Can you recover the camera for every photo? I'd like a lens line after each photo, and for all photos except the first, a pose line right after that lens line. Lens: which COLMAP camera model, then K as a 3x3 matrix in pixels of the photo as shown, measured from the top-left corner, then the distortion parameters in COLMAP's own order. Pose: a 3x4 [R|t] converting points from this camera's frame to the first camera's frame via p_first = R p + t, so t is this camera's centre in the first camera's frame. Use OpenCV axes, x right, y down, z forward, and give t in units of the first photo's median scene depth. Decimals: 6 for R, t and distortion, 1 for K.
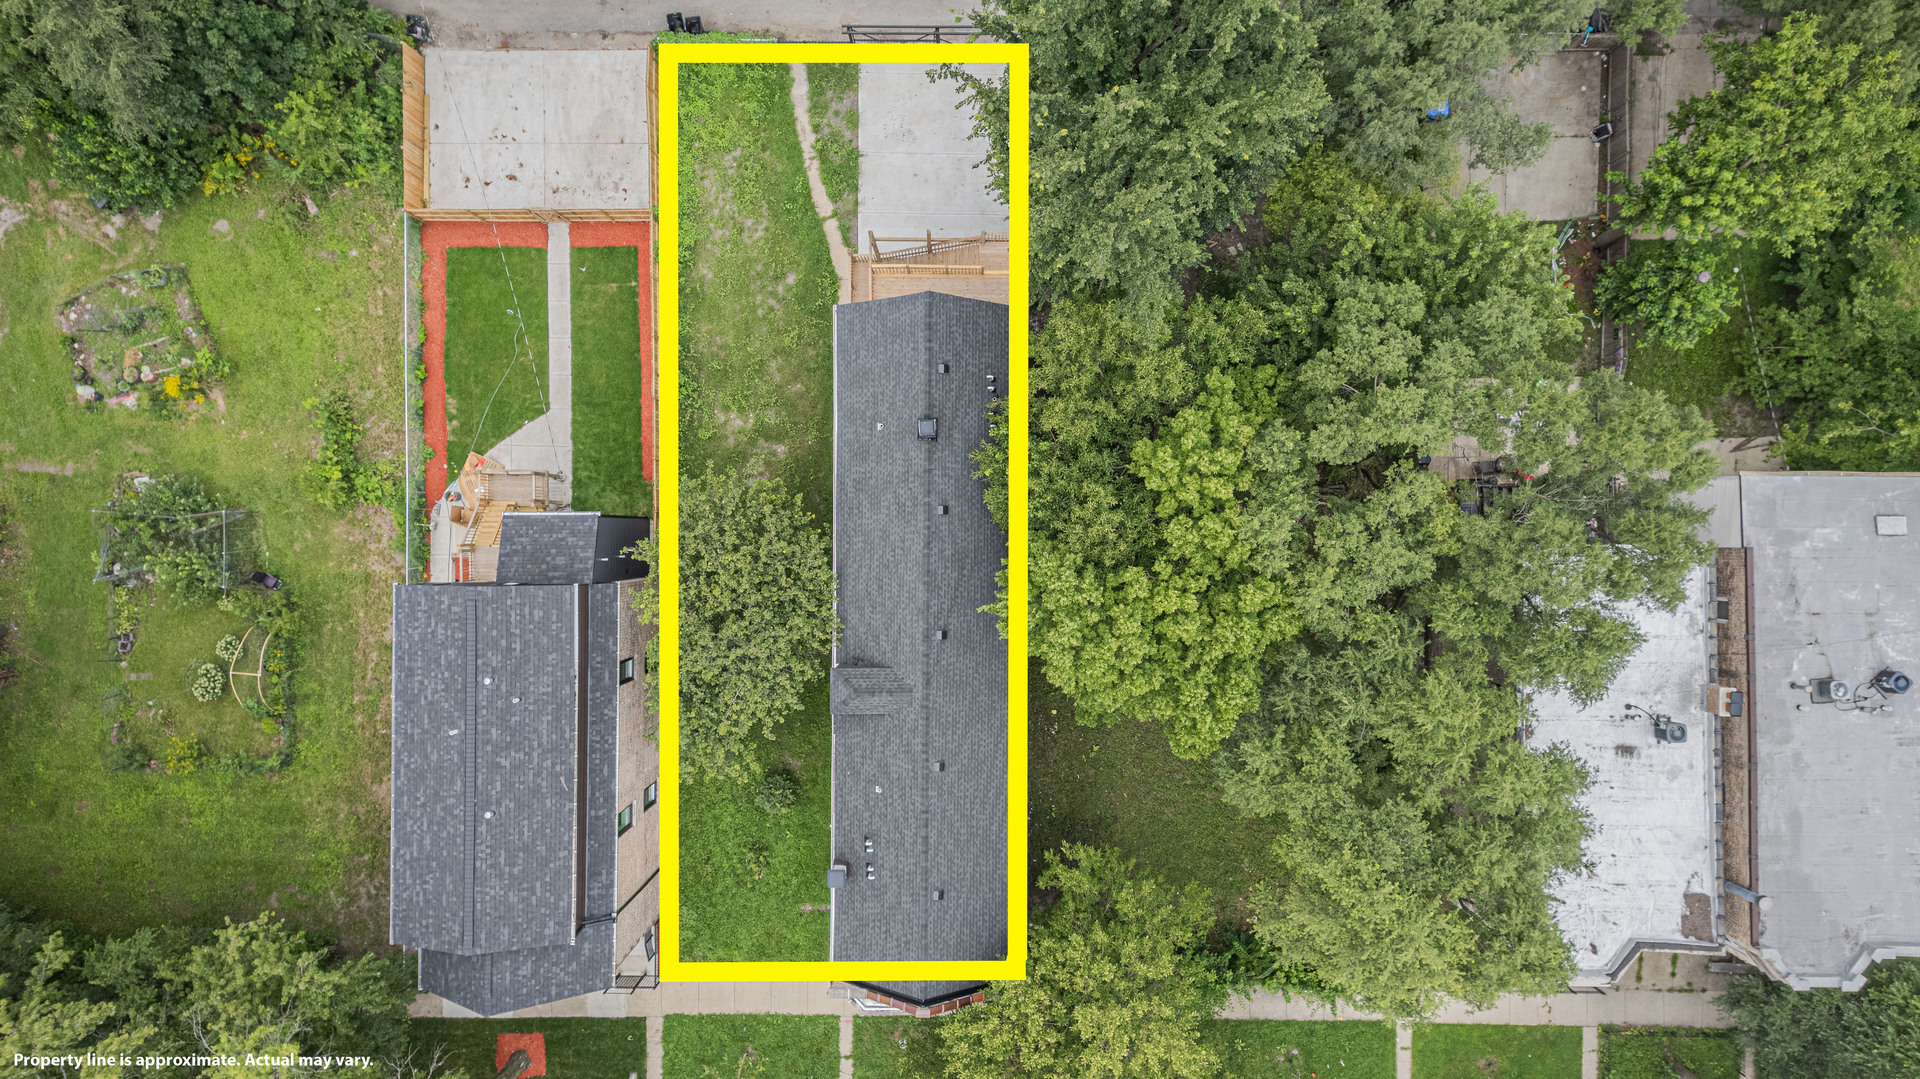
lens RADIAL K [[1235.5, 0, 955.5], [0, 1235.5, 548.0], [0, 0, 1]] dist [0.092723, -0.088748]
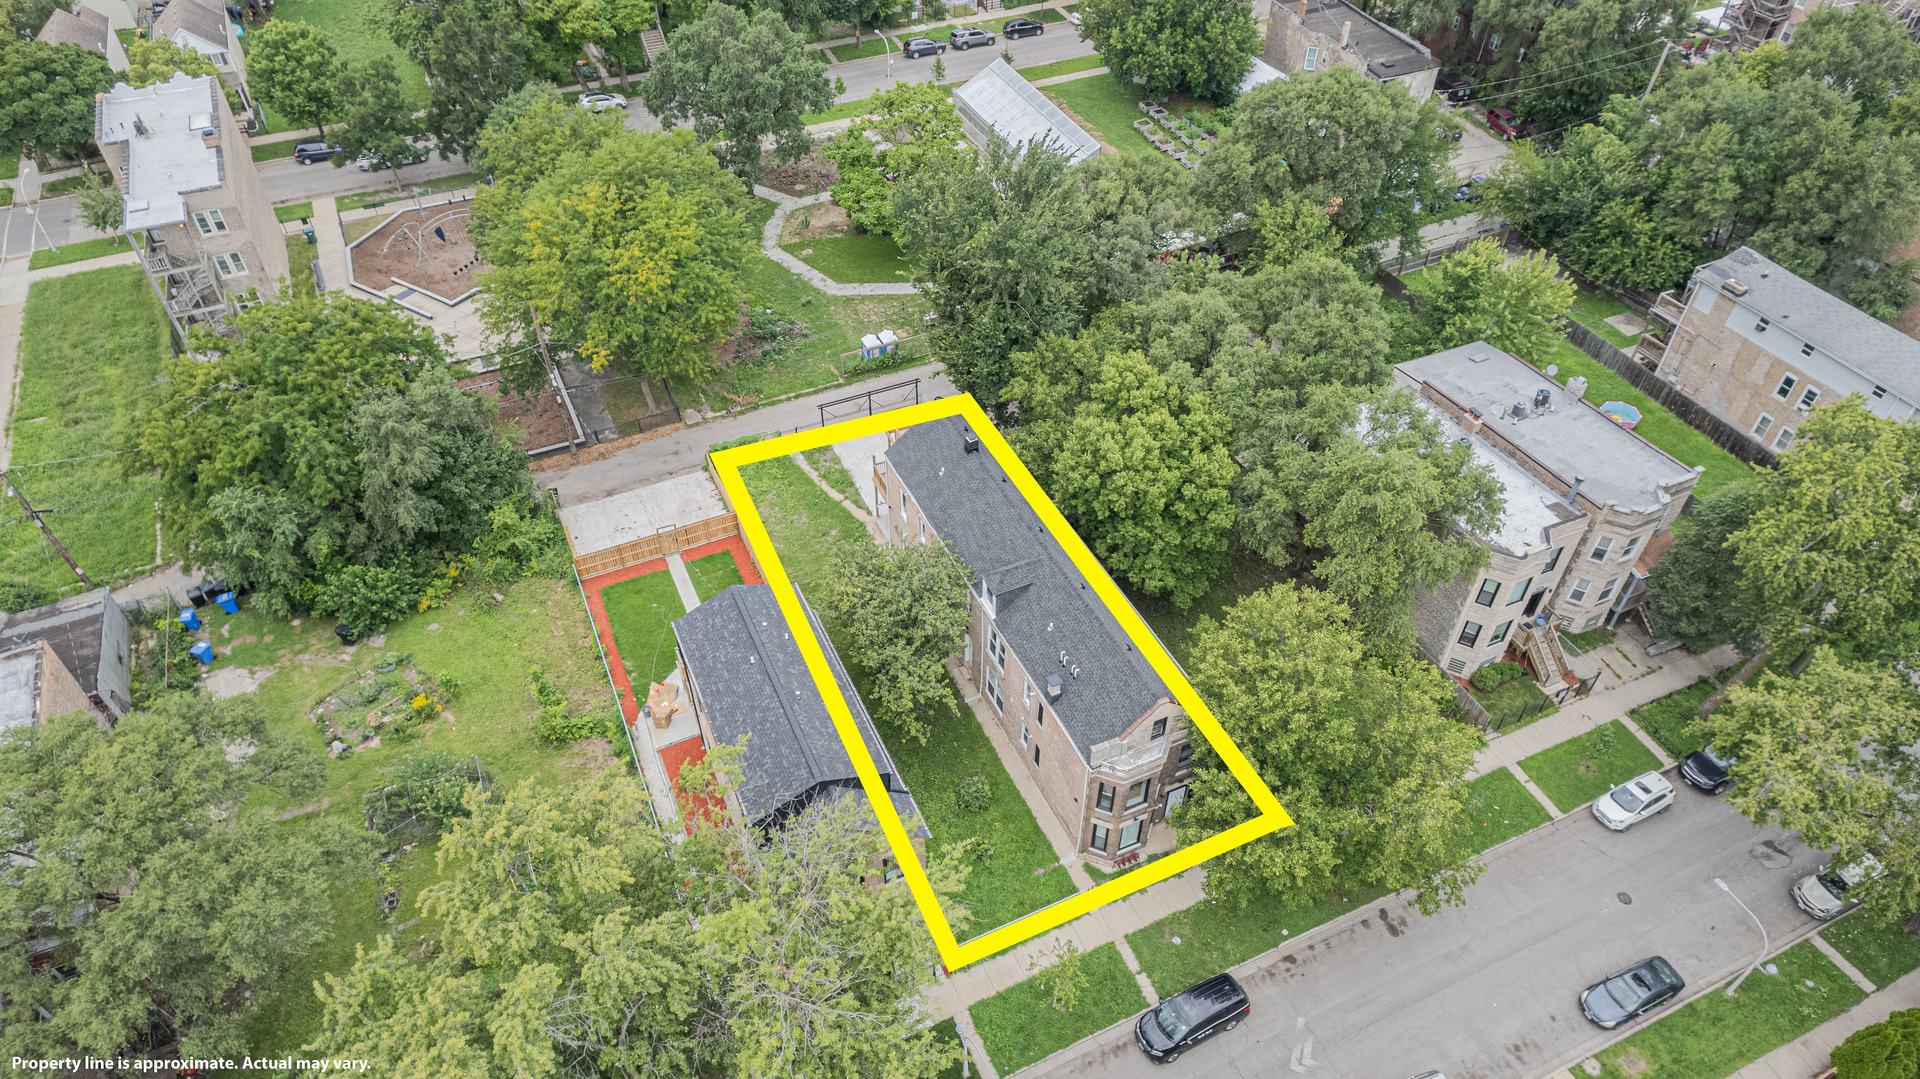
lens RADIAL K [[1235.5, 0, 955.5], [0, 1235.5, 548.0], [0, 0, 1]] dist [0.092723, -0.088748]
pose [[0.907051, -0.278284, 0.315937, -0.611425], [0.420974, 0.610663, -0.670725, 1.098644], [-0.006279, 0.741383, 0.671053, 0.021355]]
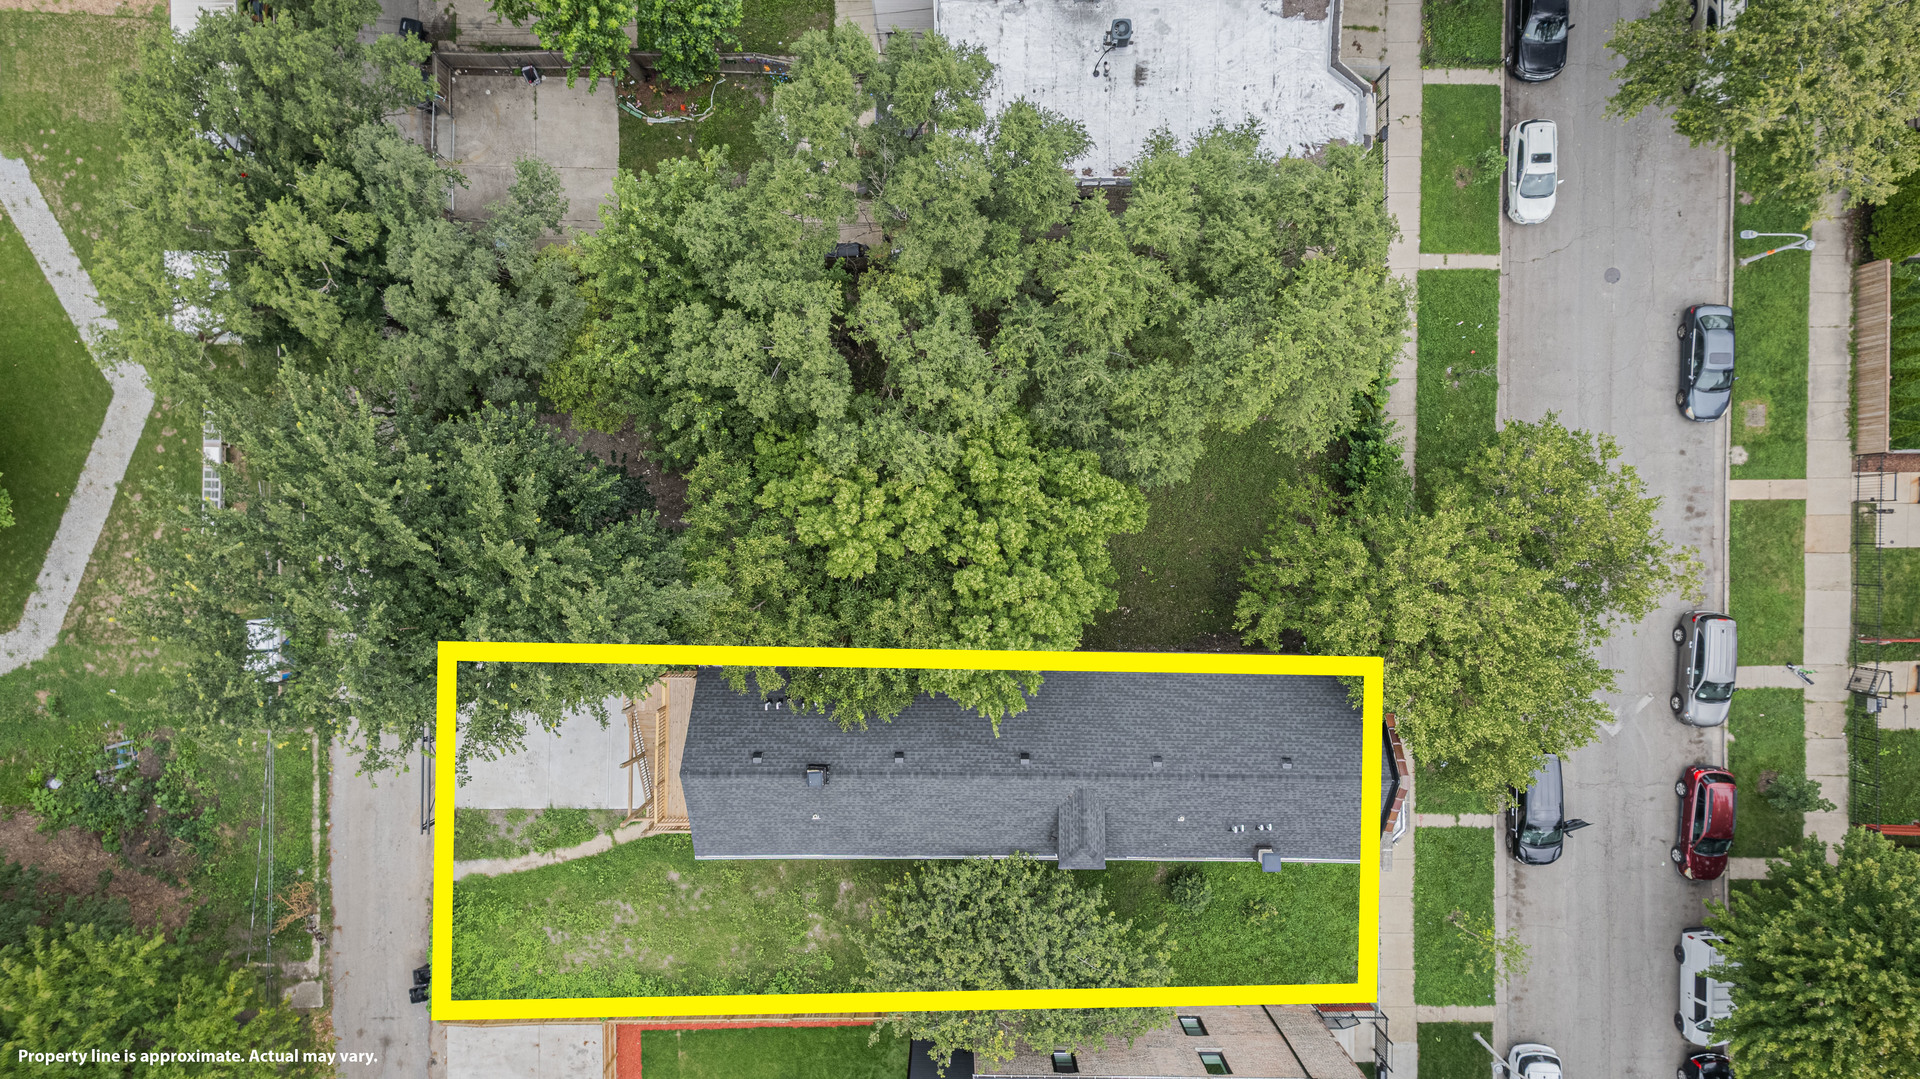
lens RADIAL K [[1235.5, 0, 955.5], [0, 1235.5, 548.0], [0, 0, 1]] dist [0.092723, -0.088748]
pose [[0.000392, -0.999999, 0.001127, 0.167363], [0.999912, 0.000377, -0.013292, 0.029515], [0.013292, 0.001132, 0.999911, 0.000399]]
